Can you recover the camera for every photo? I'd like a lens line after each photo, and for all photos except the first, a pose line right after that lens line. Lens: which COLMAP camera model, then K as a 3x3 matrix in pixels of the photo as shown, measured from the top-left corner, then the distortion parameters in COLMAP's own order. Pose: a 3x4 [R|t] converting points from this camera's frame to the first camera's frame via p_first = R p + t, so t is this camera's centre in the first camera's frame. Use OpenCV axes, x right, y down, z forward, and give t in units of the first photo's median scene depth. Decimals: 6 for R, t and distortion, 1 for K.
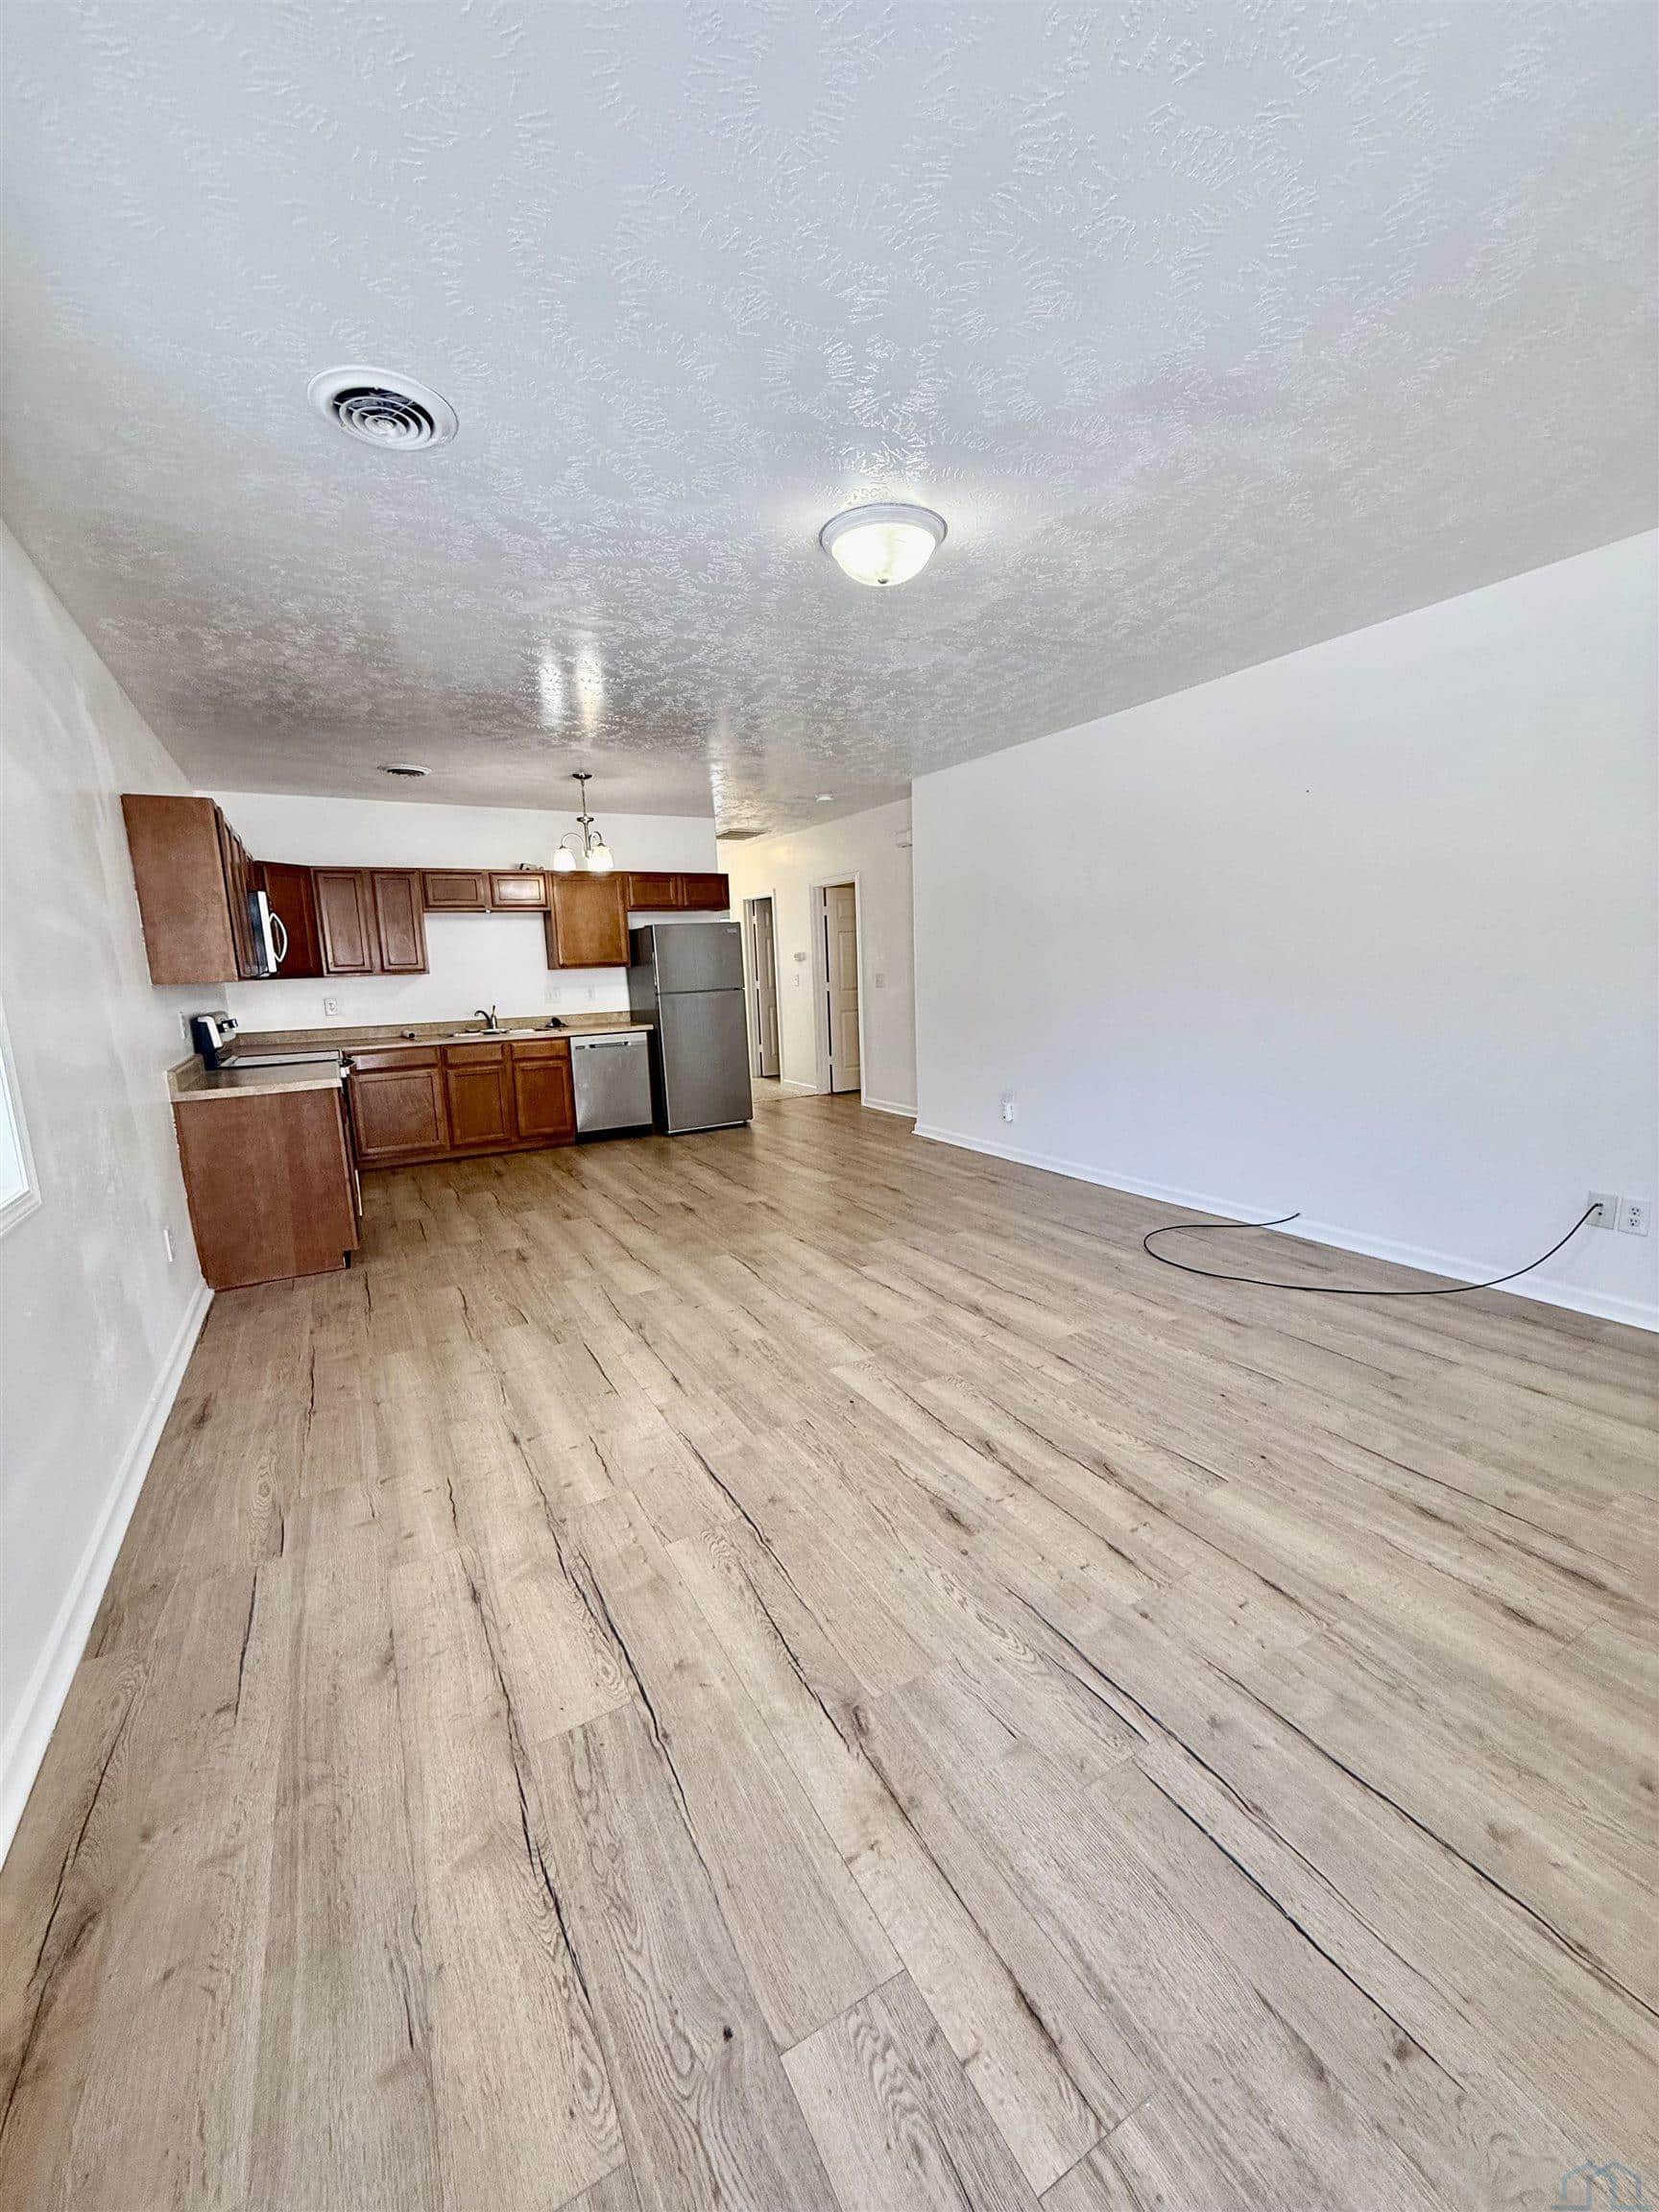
lens RADIAL K [[877.5, 0, 827.4], [0, 877.5, 1104.9], [0, 0, 1]] dist [0.000305, 0.000016]
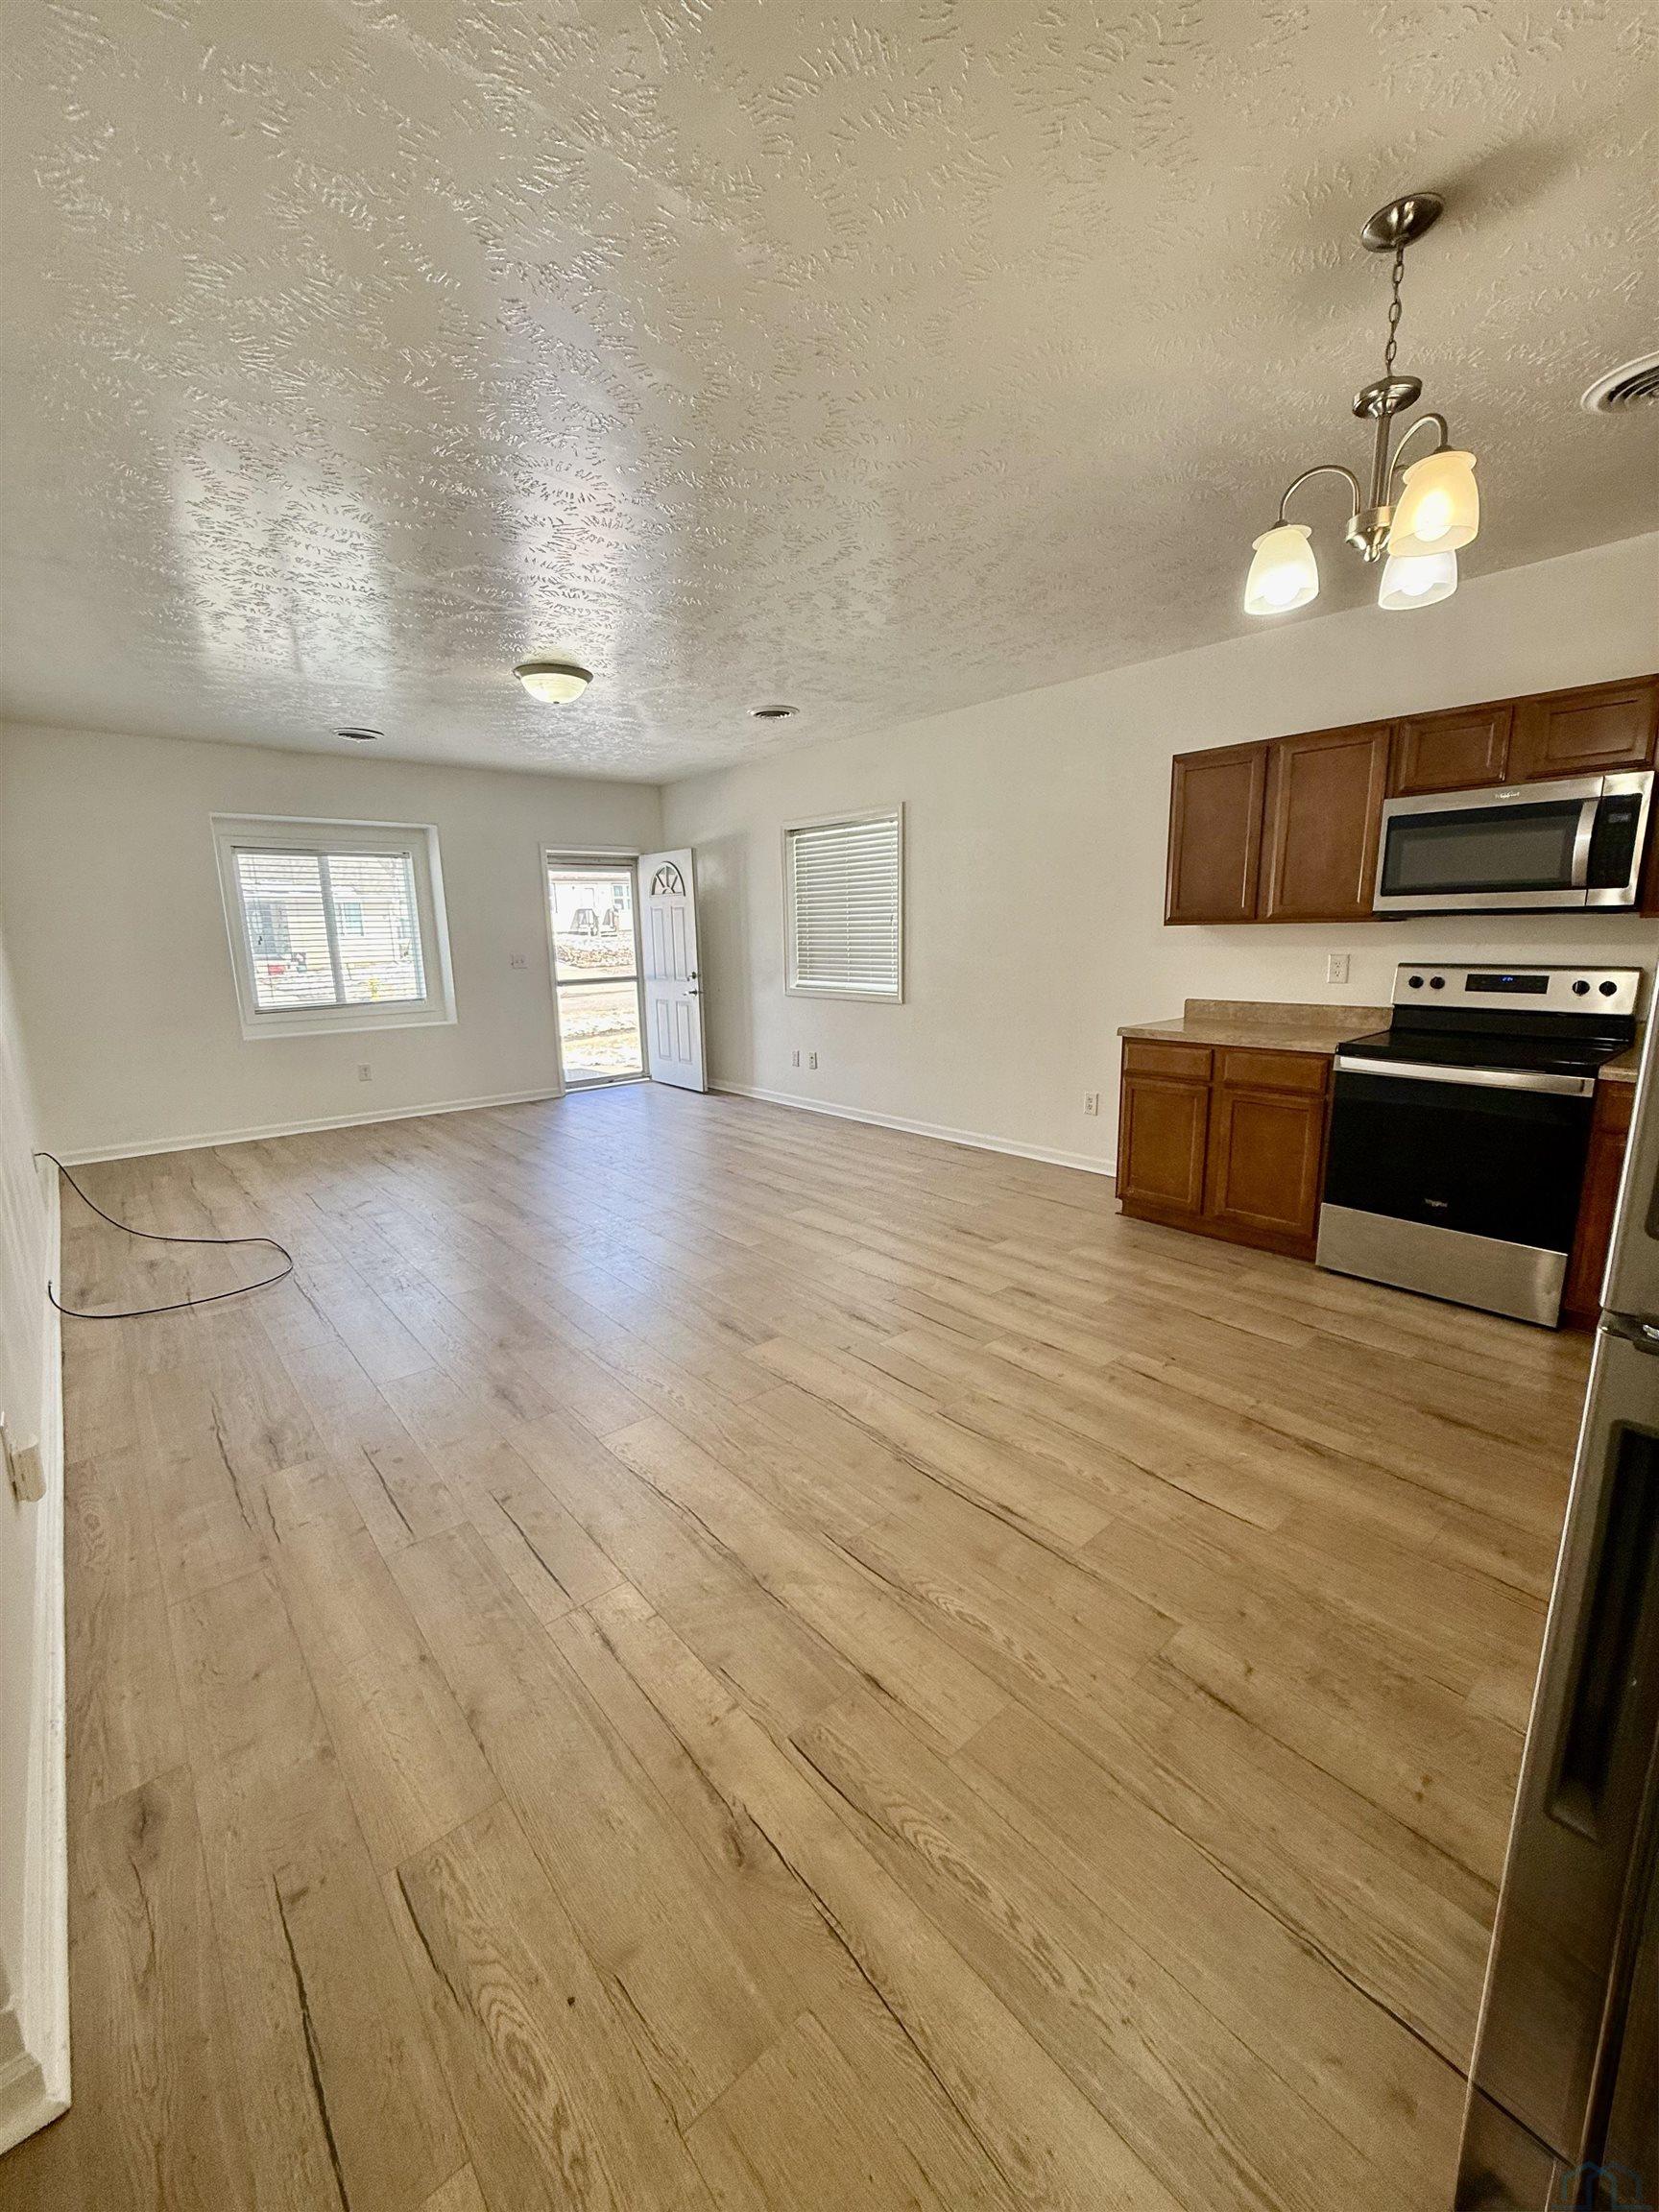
lens RADIAL K [[877.5, 0, 831.5], [0, 877.5, 1104.9], [0, 0, 1]] dist [0.000305, 0.000016]
pose [[-0.977787, 0.094893, -0.186890, -0.035910], [0.021826, 0.932896, 0.359485, -0.275727], [0.208461, 0.347421, -0.914244, 1.645308]]
